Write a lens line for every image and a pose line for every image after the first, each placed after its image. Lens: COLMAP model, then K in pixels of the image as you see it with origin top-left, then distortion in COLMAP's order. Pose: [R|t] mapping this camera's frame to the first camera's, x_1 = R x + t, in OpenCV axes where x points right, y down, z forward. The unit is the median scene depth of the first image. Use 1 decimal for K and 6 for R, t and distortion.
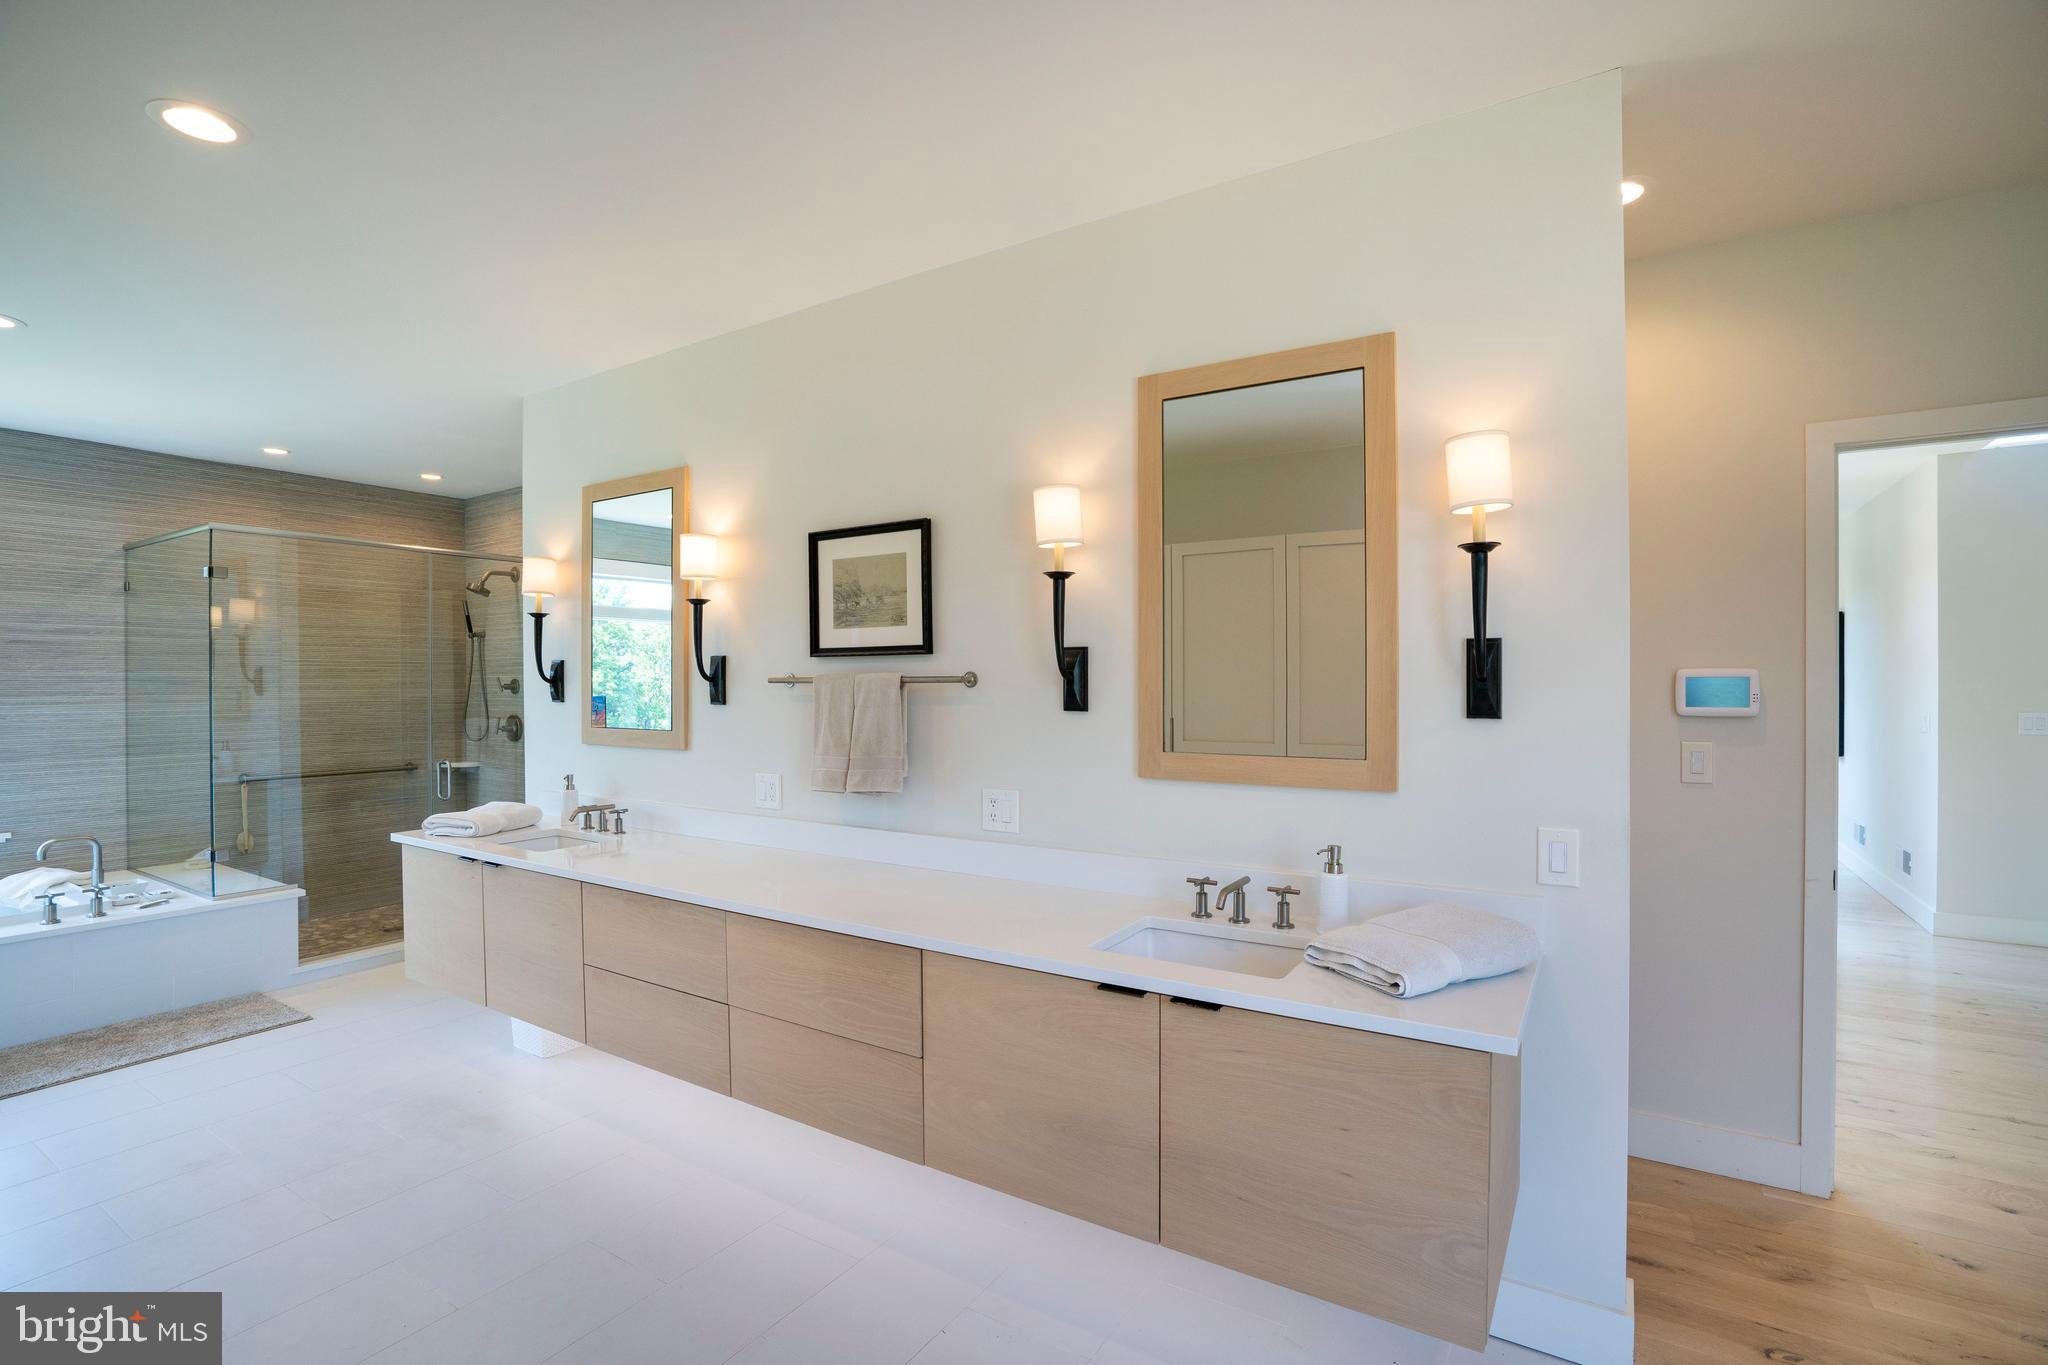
lens RADIAL K [[945.8, 0, 1029.9], [0, 945.8, 684.0], [0, 0, 1]] dist [-0.071892, 0.028036]
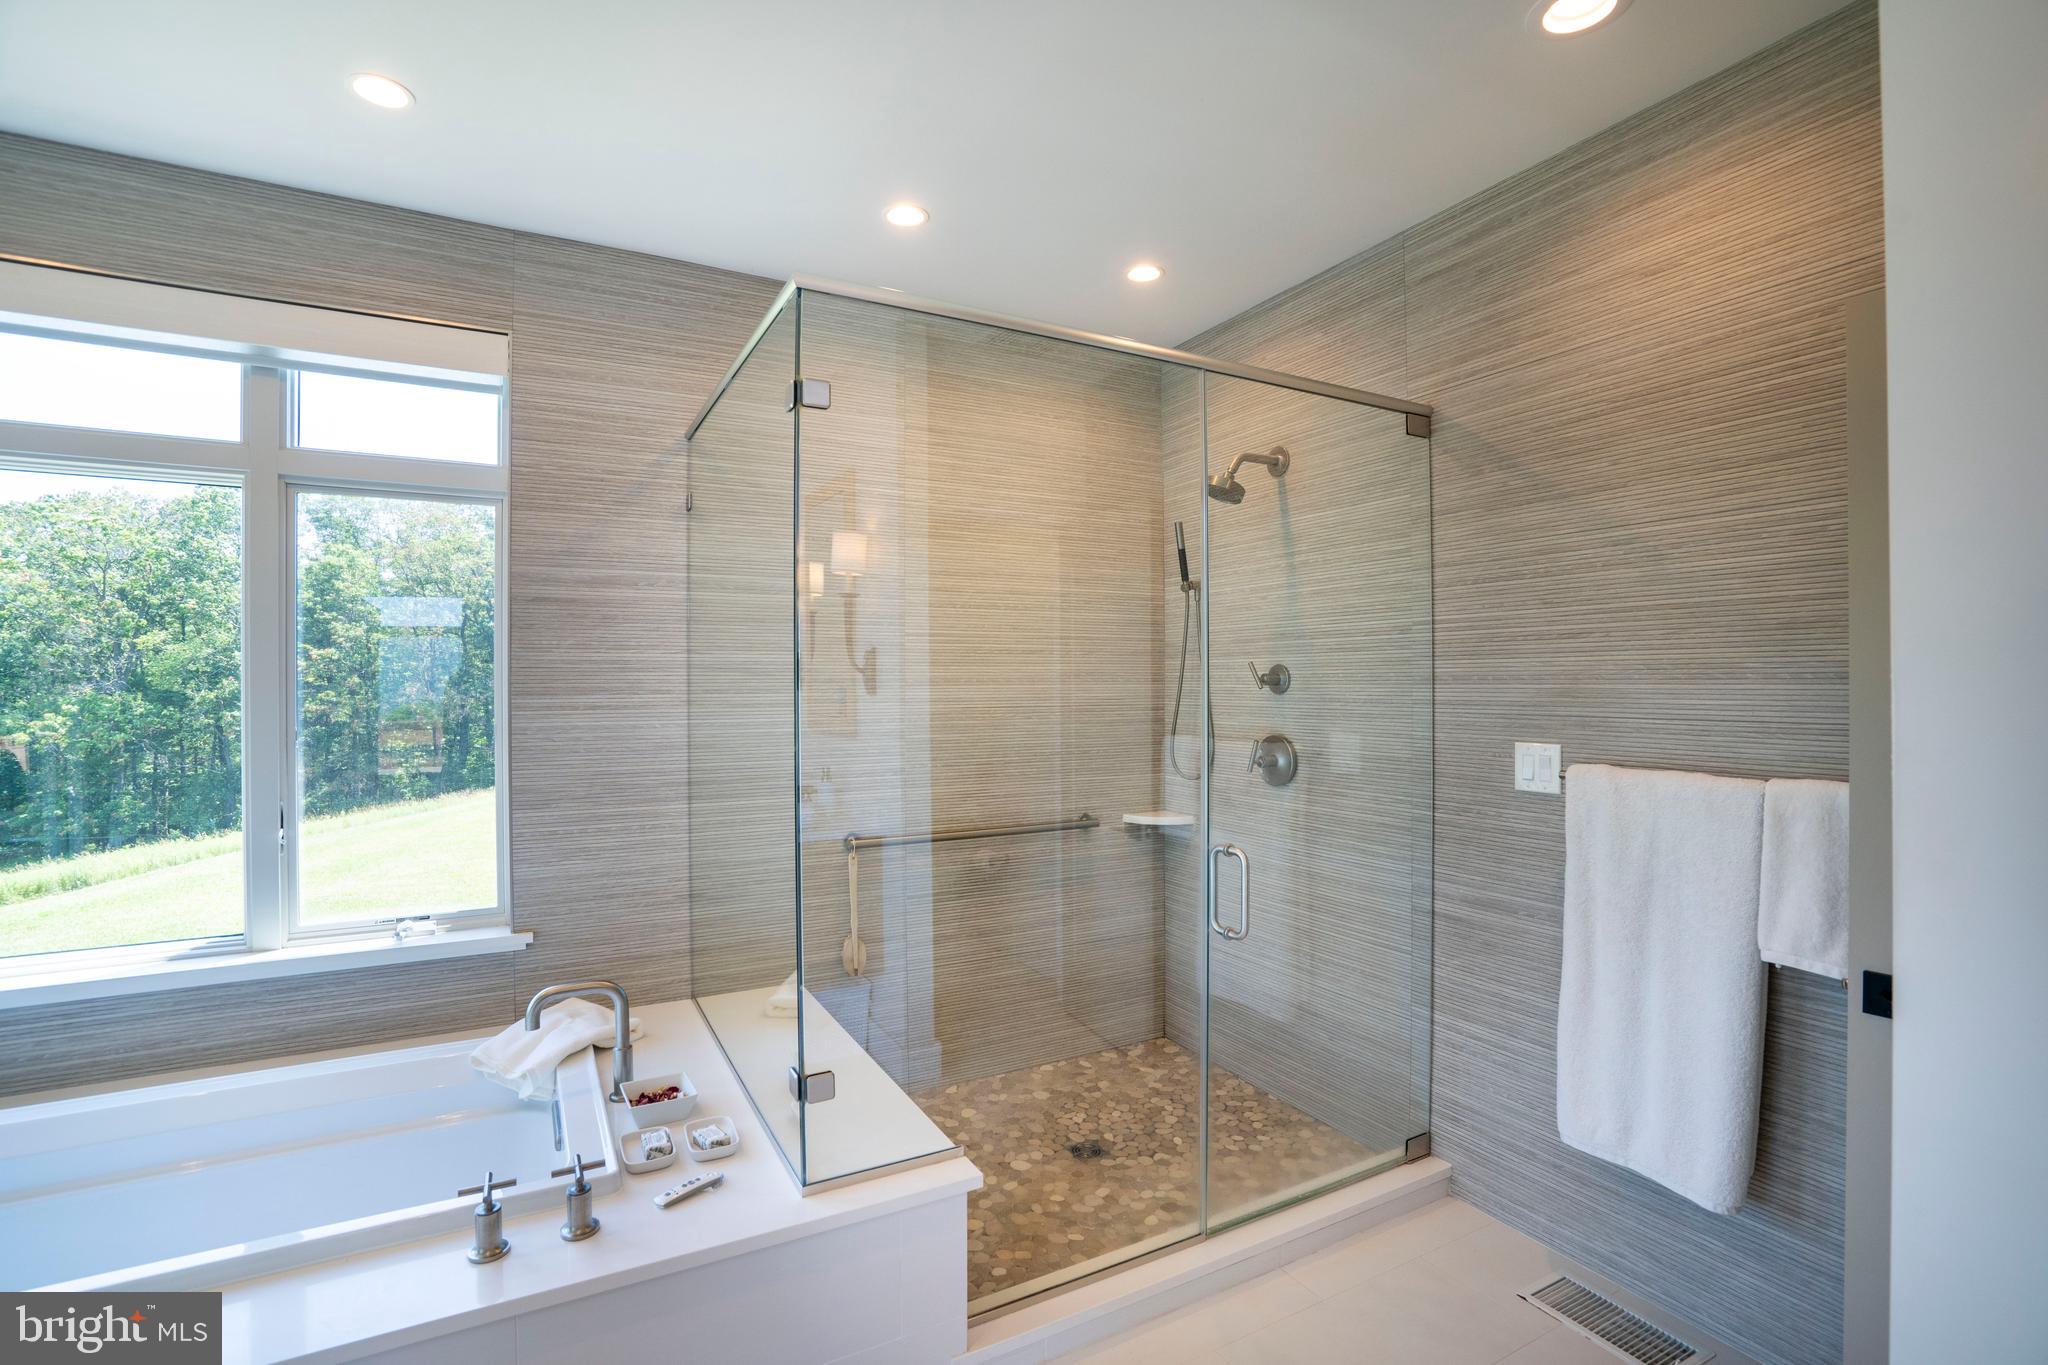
lens RADIAL K [[987.1, 0, 985.9], [0, 987.1, 688.2], [0, 0, 1]] dist [-0.000593, 0.000077]
pose [[0.848661, 0.003401, -0.528926, -0.660749], [-0.000086, 0.999980, 0.006292, 0.006445], [0.528937, -0.005294, 0.848645, 0.737648]]
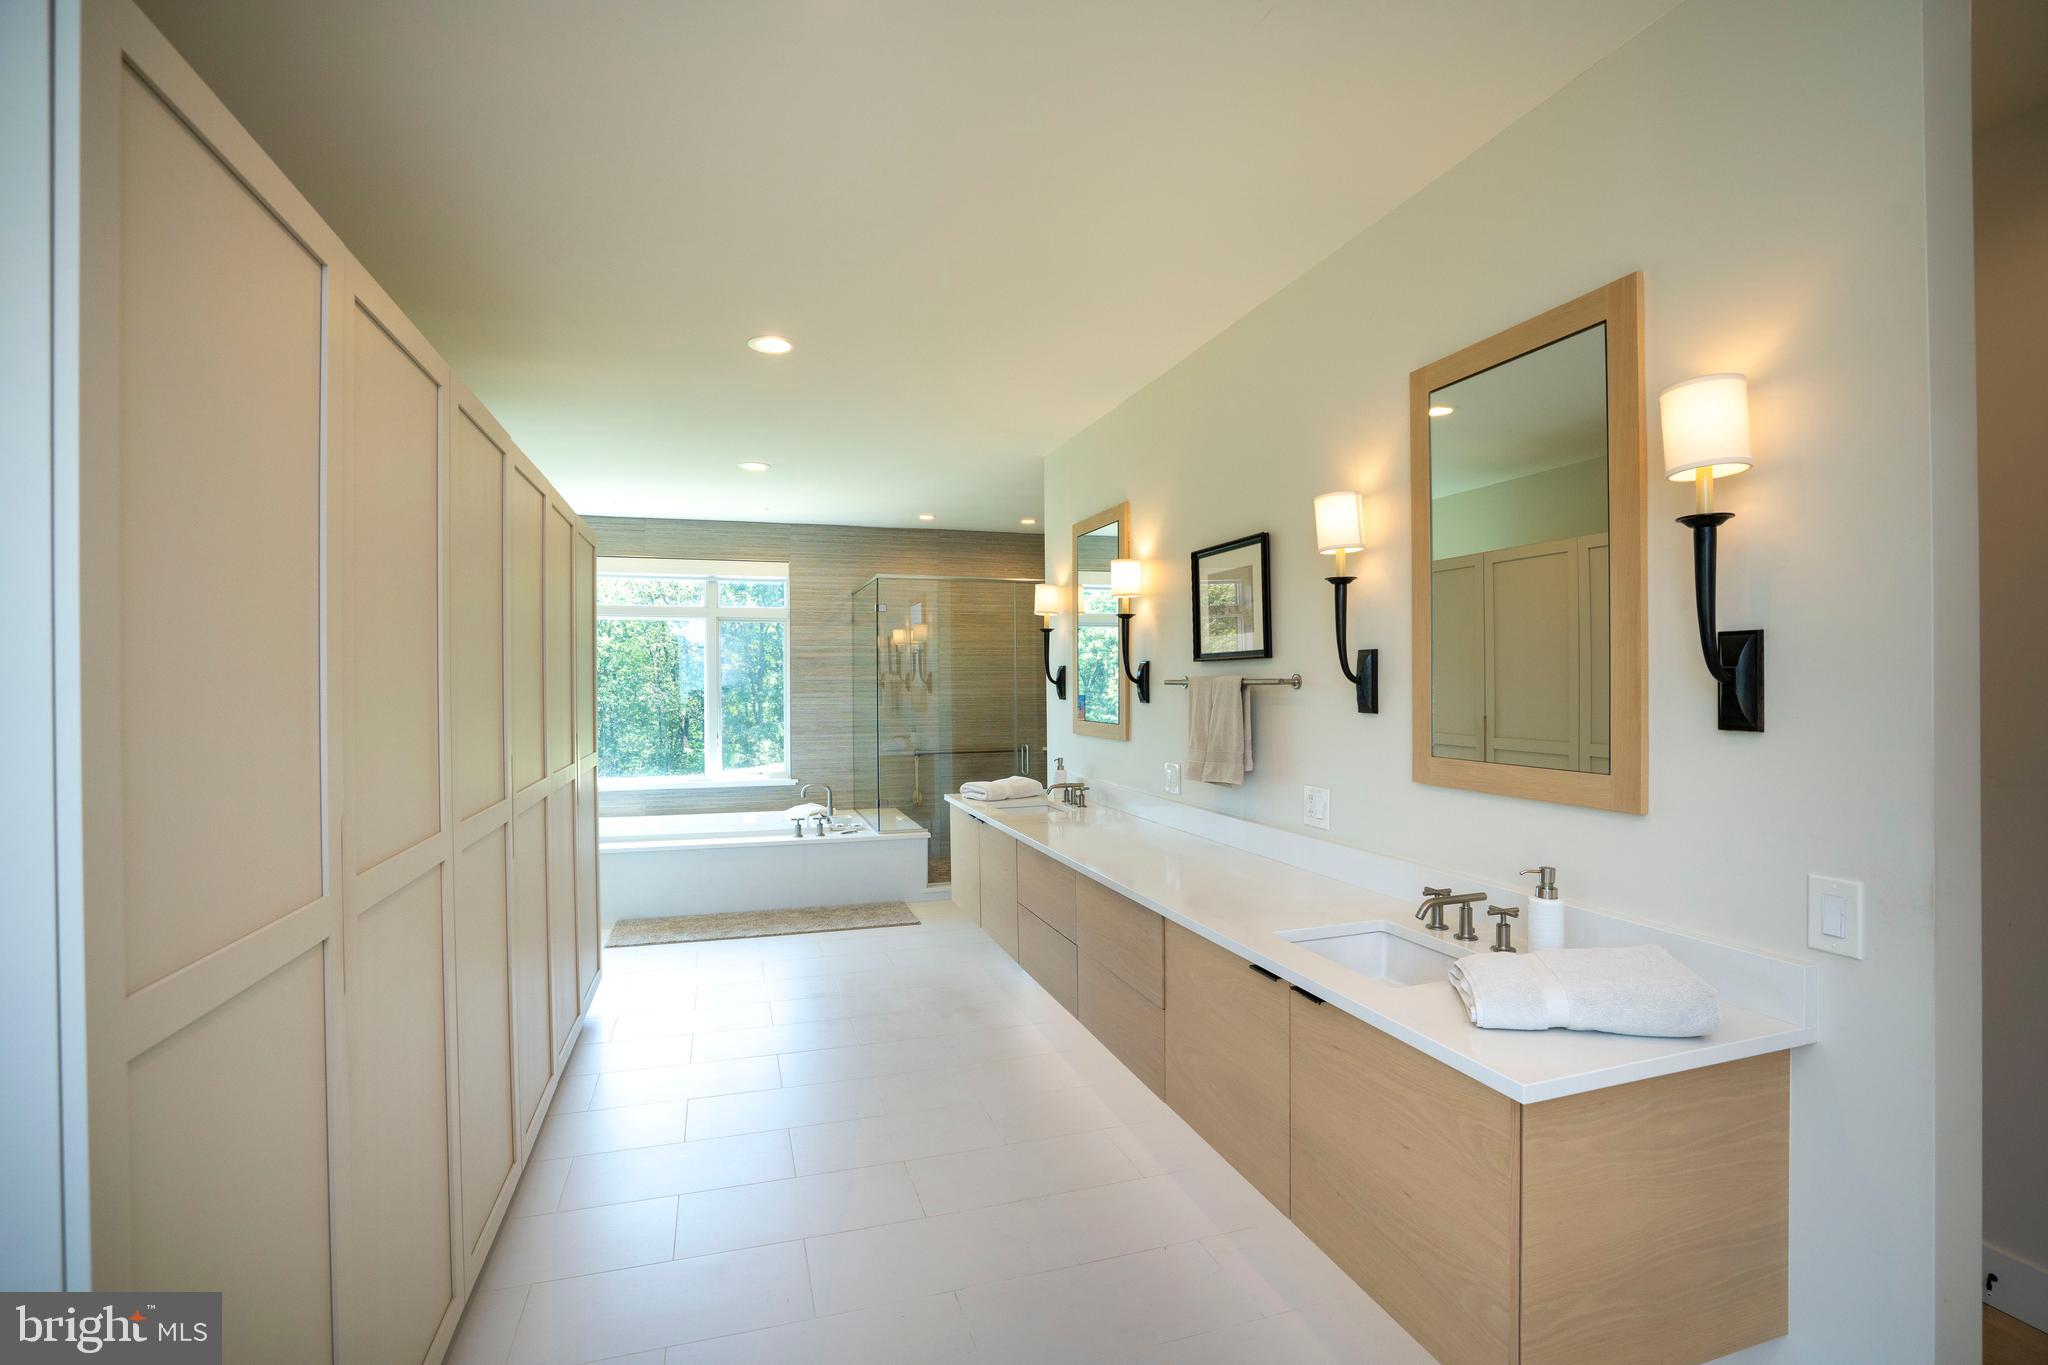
lens RADIAL K [[945.8, 0, 1029.9], [0, 945.8, 684.0], [0, 0, 1]] dist [-0.071892, 0.028036]
pose [[0.764692, -0.001140, -0.644395, 0.289156], [0.002550, 0.999996, 0.001256, -0.003239], [0.644391, -0.002604, 0.764692, 0.002188]]
